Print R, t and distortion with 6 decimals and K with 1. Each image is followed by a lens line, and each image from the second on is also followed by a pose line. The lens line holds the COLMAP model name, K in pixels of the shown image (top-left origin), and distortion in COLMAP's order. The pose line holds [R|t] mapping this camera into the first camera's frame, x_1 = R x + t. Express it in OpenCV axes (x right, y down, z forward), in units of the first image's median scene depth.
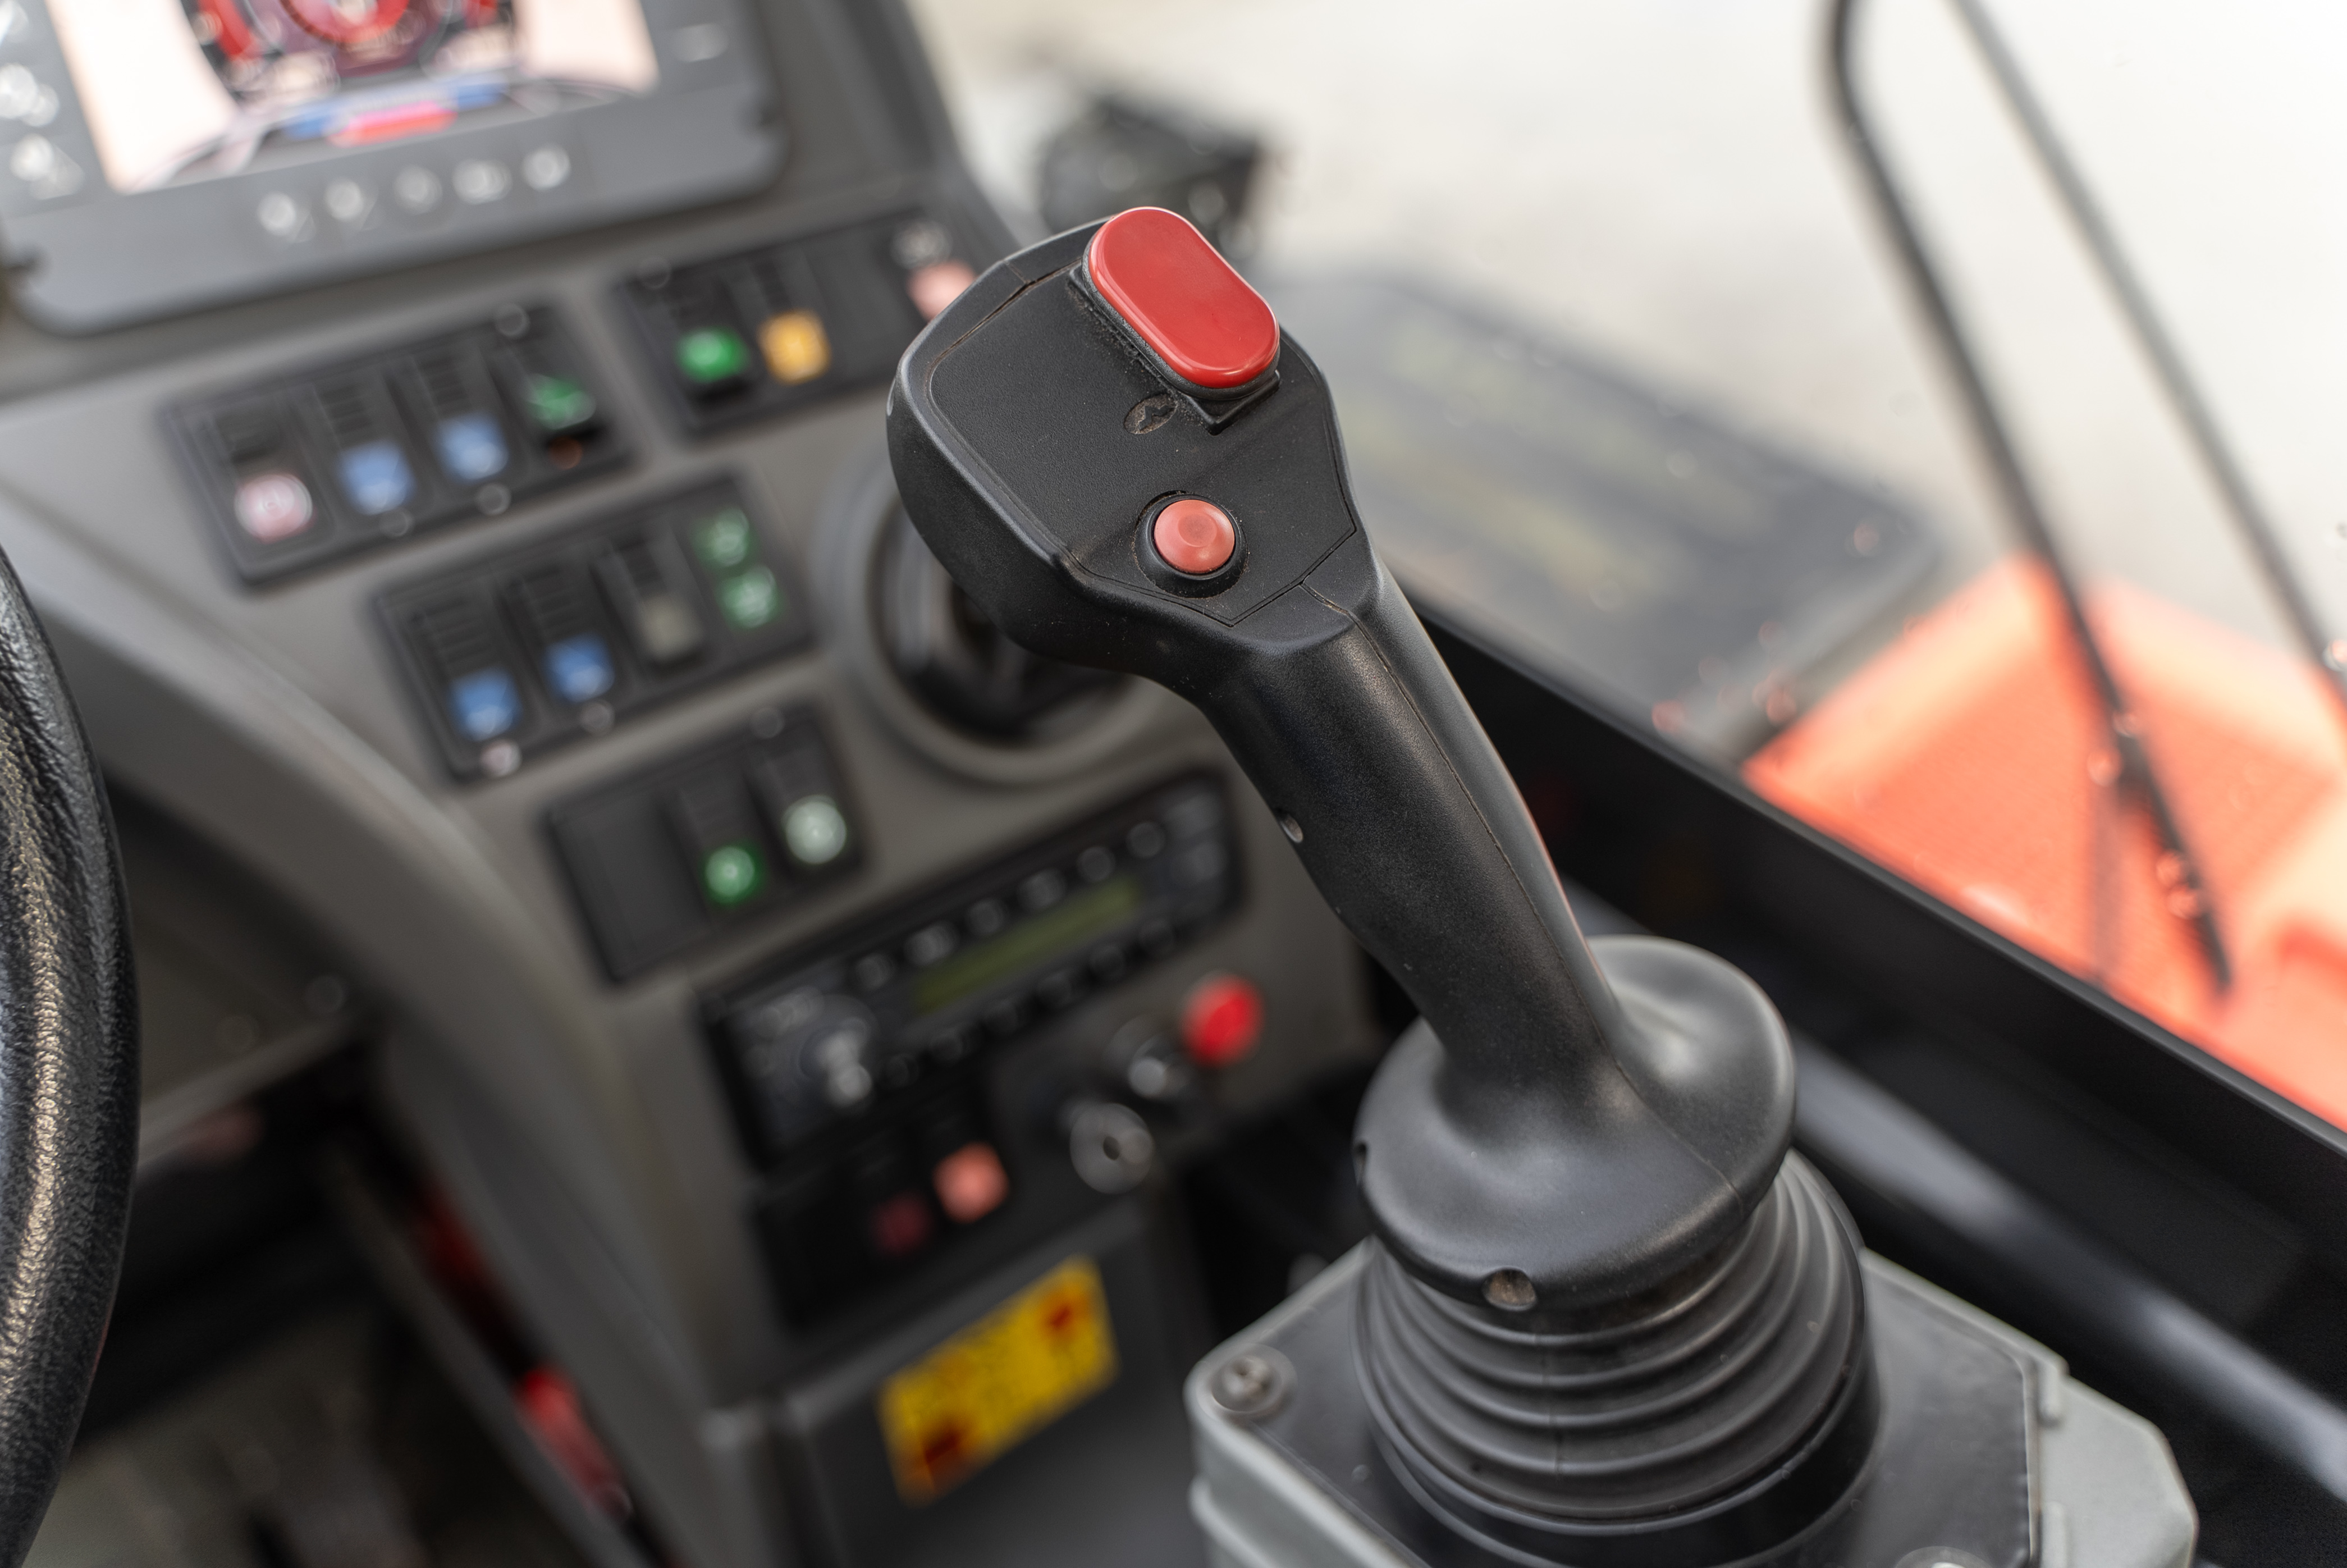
lens RADIAL K [[1942.8, 0, 1174.5], [0, 1942.8, 778.2], [0, 0, 1]] dist [-0.001703, 0.010329]
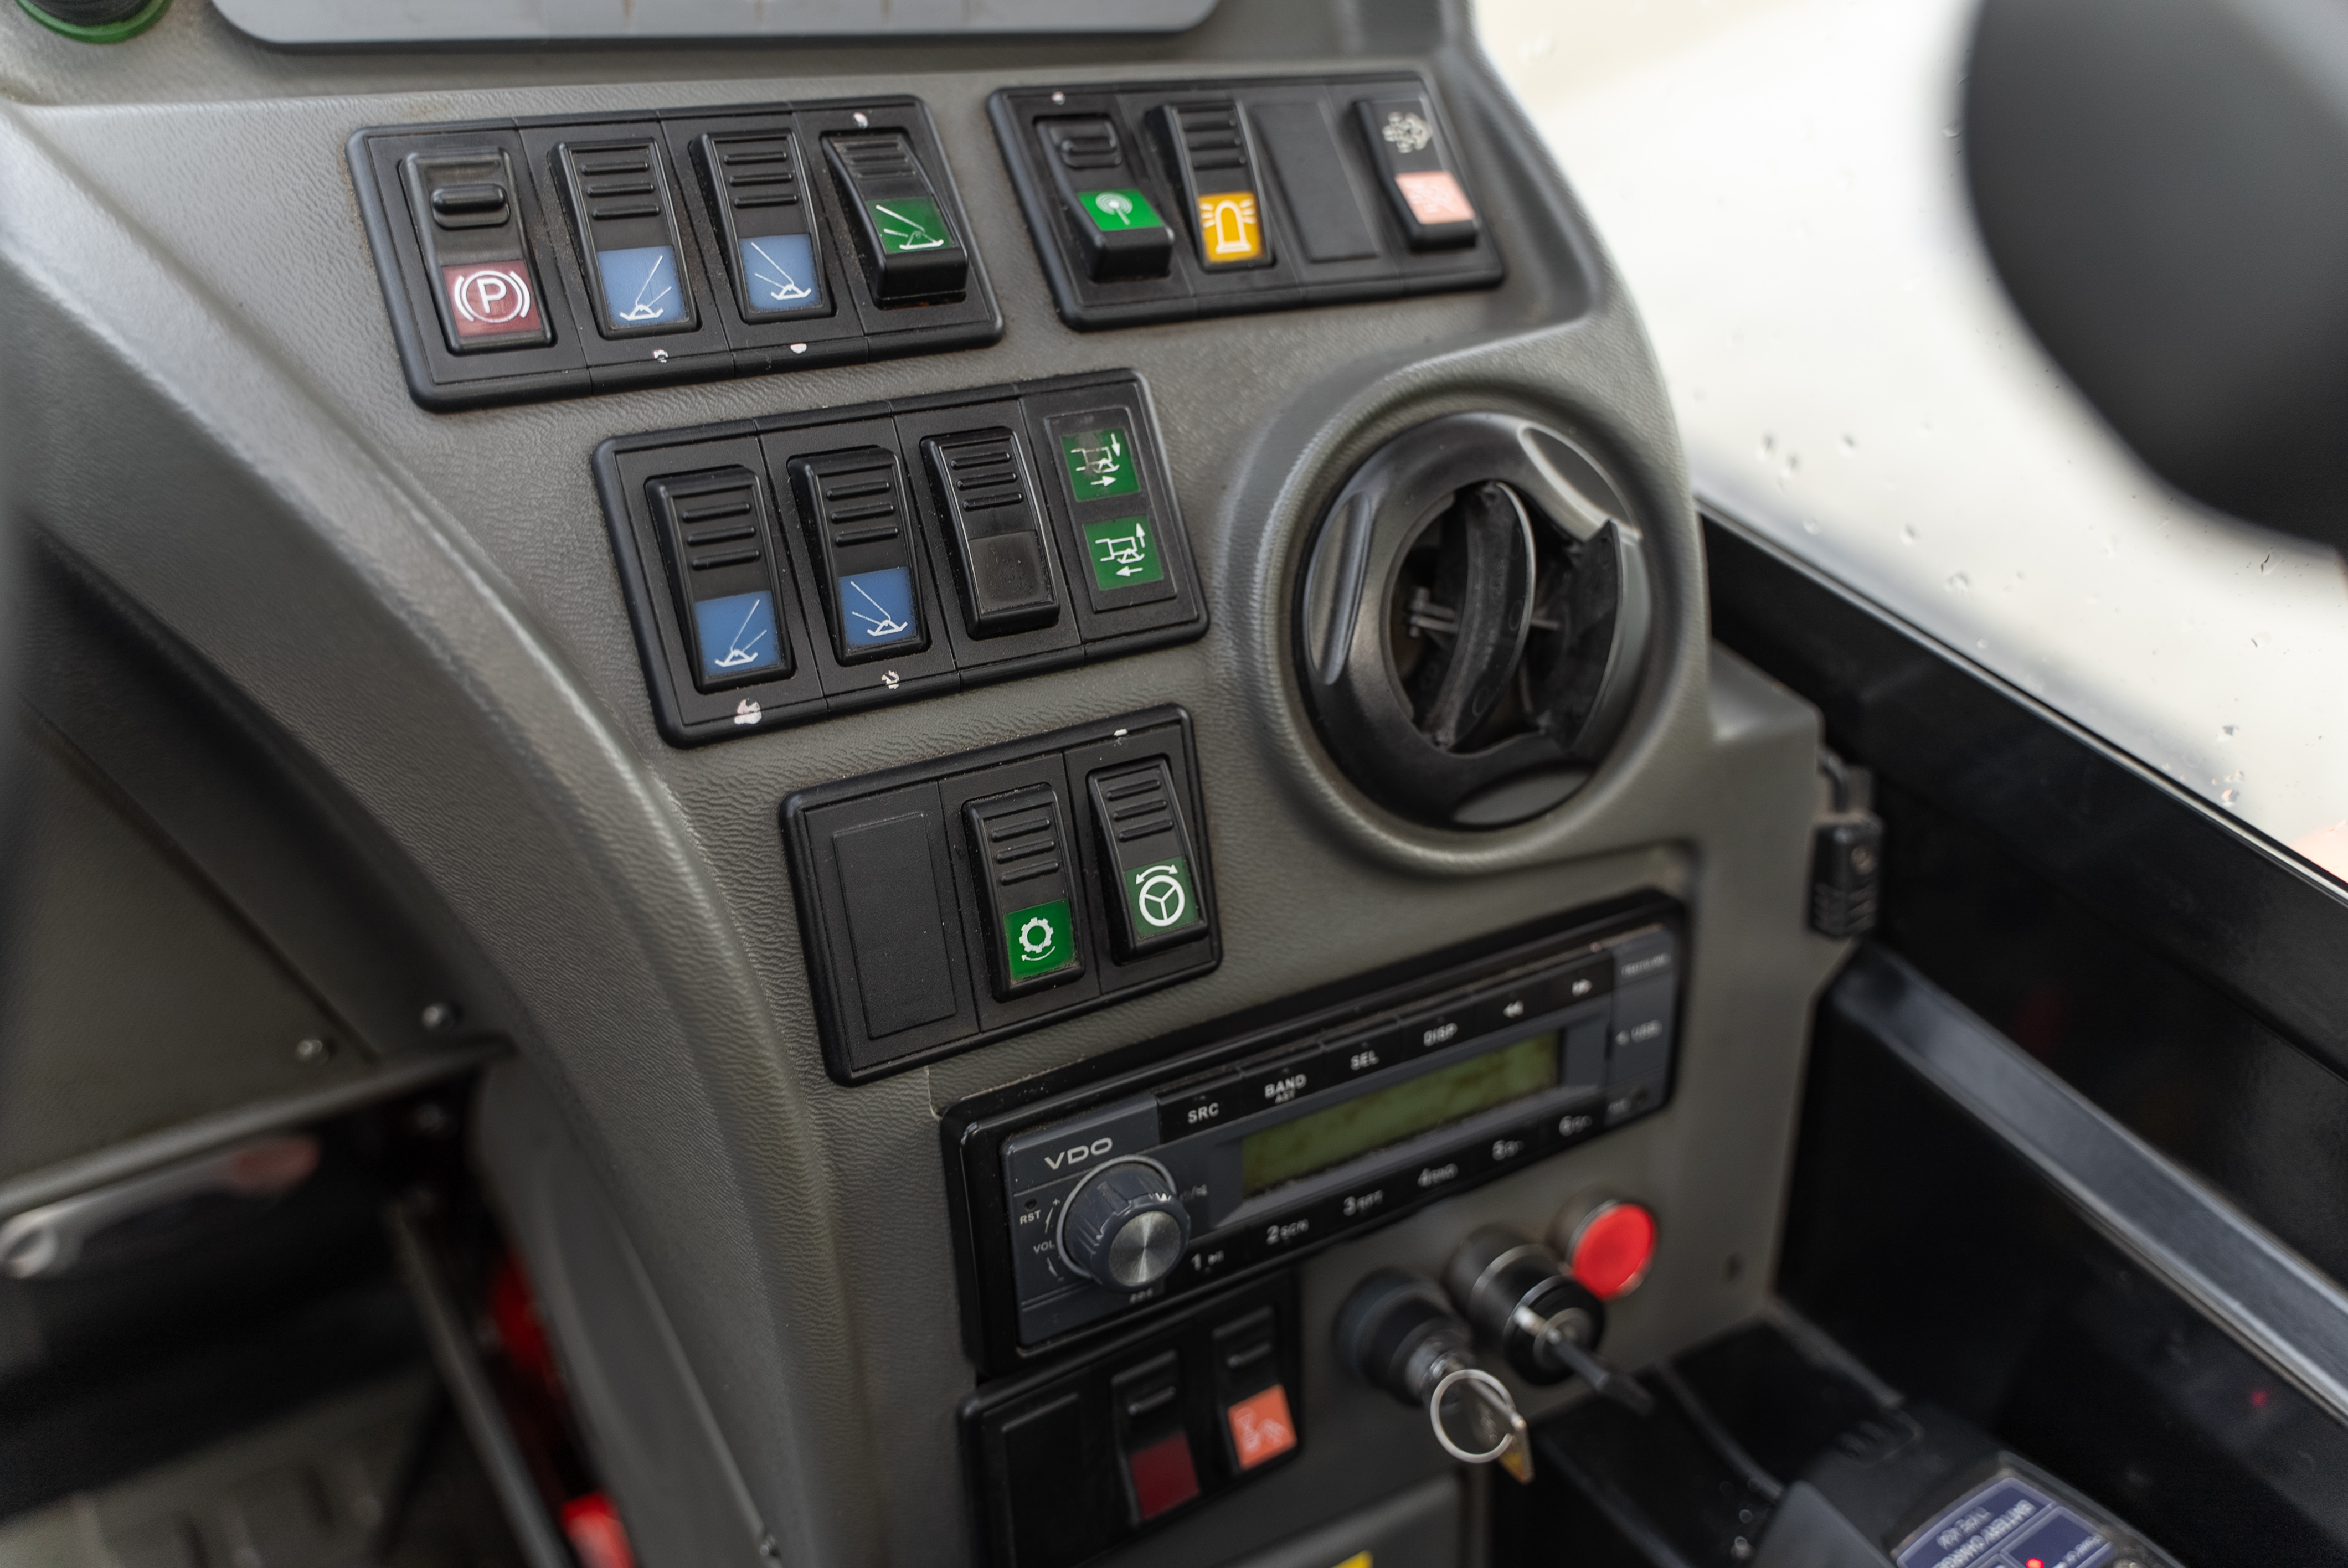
lens RADIAL K [[1883.4, 0, 1171.6], [0, 1883.4, 789.6], [0, 0, 1]] dist [0.007189, -0.001253]
pose [[0.985853, 0.156382, -0.060320, -0.145240], [-0.160019, 0.985222, -0.061093, 0.029181], [0.049874, 0.069881, 0.996308, 0.329940]]
